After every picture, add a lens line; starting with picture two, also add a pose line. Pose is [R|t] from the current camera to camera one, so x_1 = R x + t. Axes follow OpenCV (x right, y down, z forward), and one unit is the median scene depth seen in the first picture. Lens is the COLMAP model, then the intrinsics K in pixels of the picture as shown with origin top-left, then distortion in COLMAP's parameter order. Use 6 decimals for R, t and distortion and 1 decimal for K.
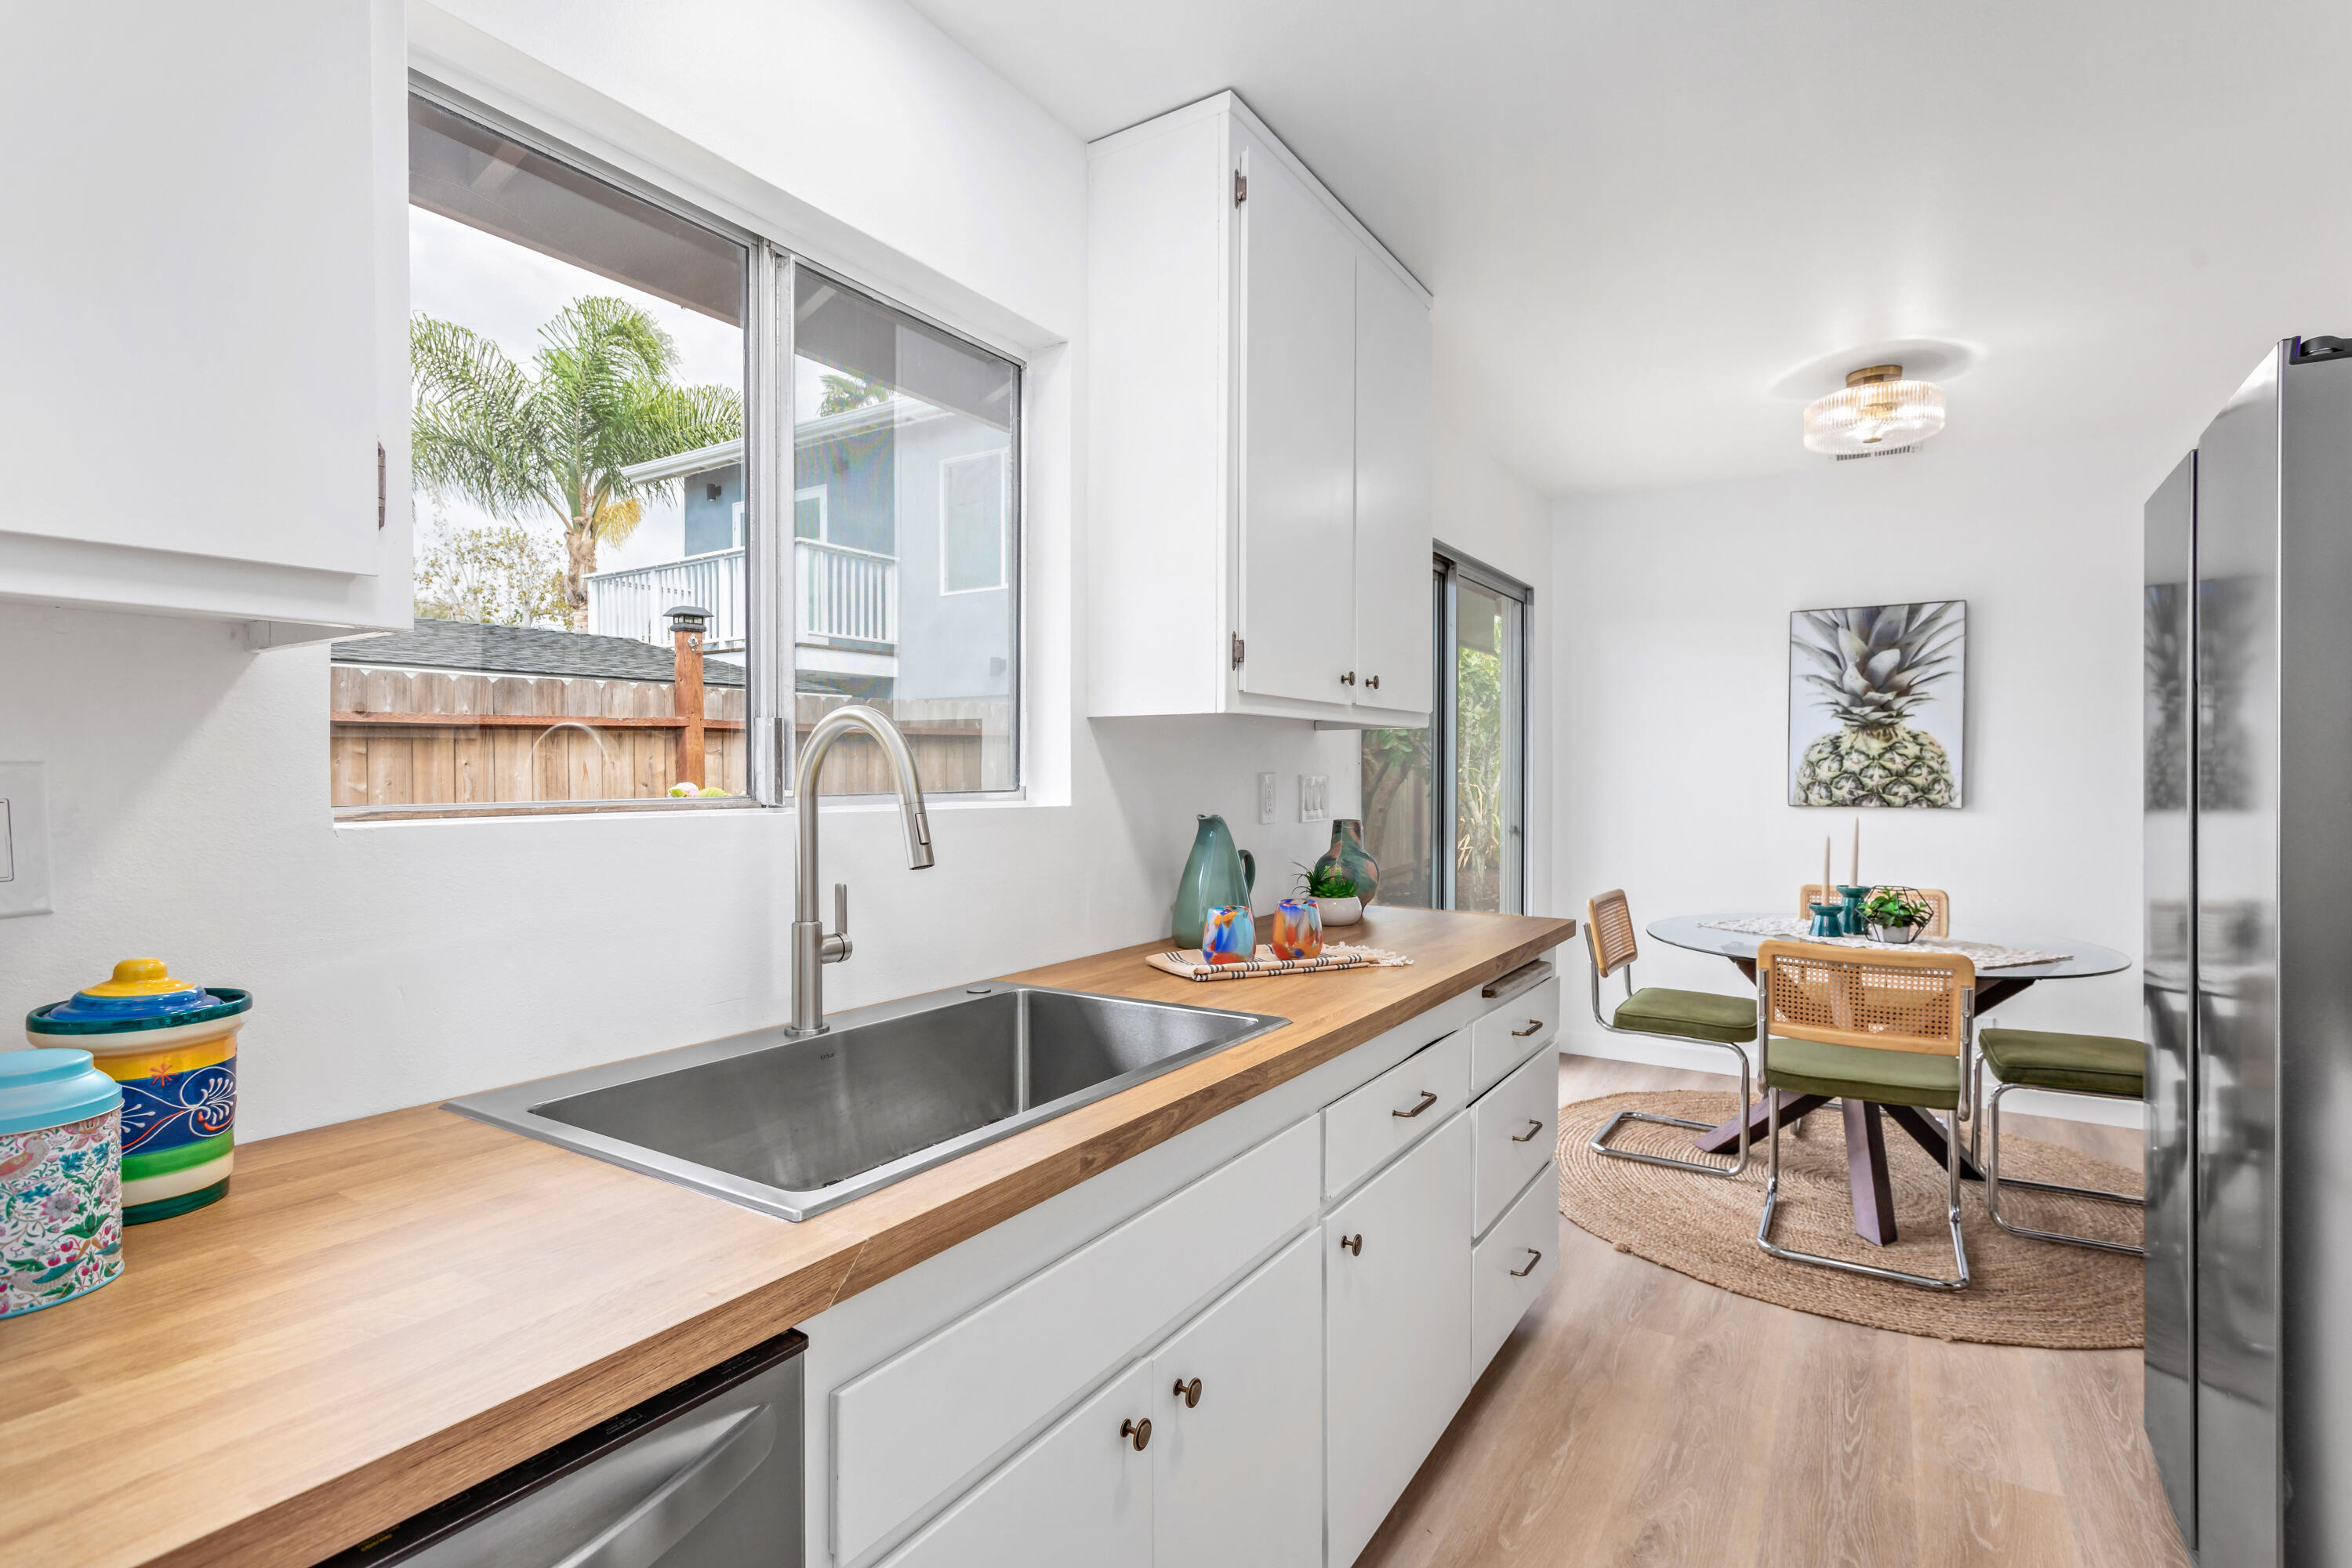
lens RADIAL K [[1136.6, 0, 1164.3], [0, 1136.6, 777.6], [0, 0, 1]] dist [0.000825, 0.001550]
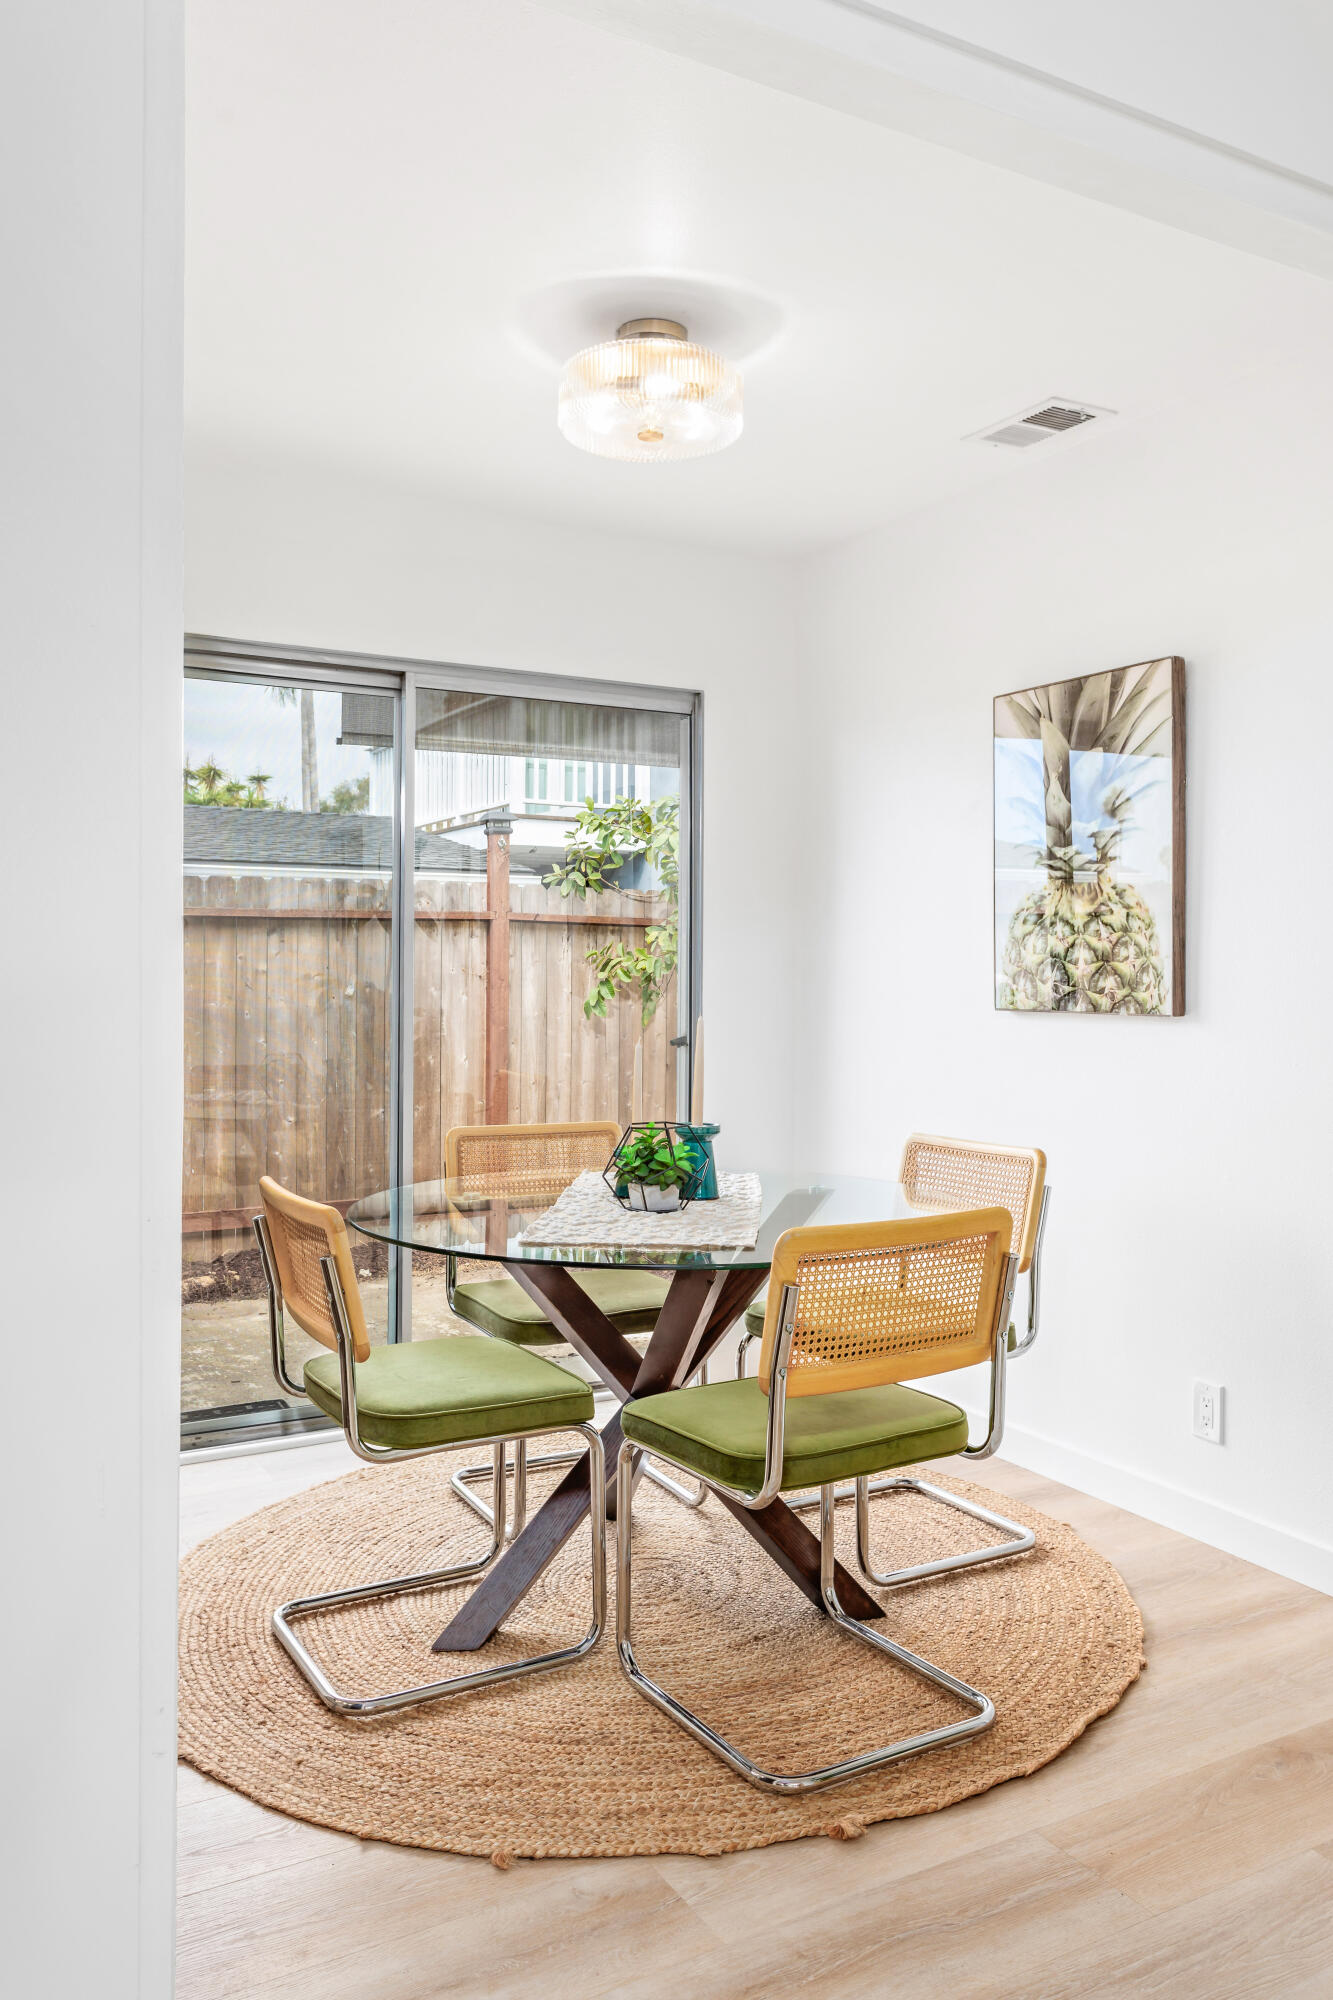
lens RADIAL K [[1519.1, 0, 671.4], [0, 1519.1, 995.3], [0, 0, 1]] dist [-0.002480, 0.001236]
pose [[0.886027, 0.010780, -0.463508, 0.810887], [-0.007910, 0.999936, 0.008136, 0.012105], [0.463565, -0.003542, 0.886056, 0.189621]]
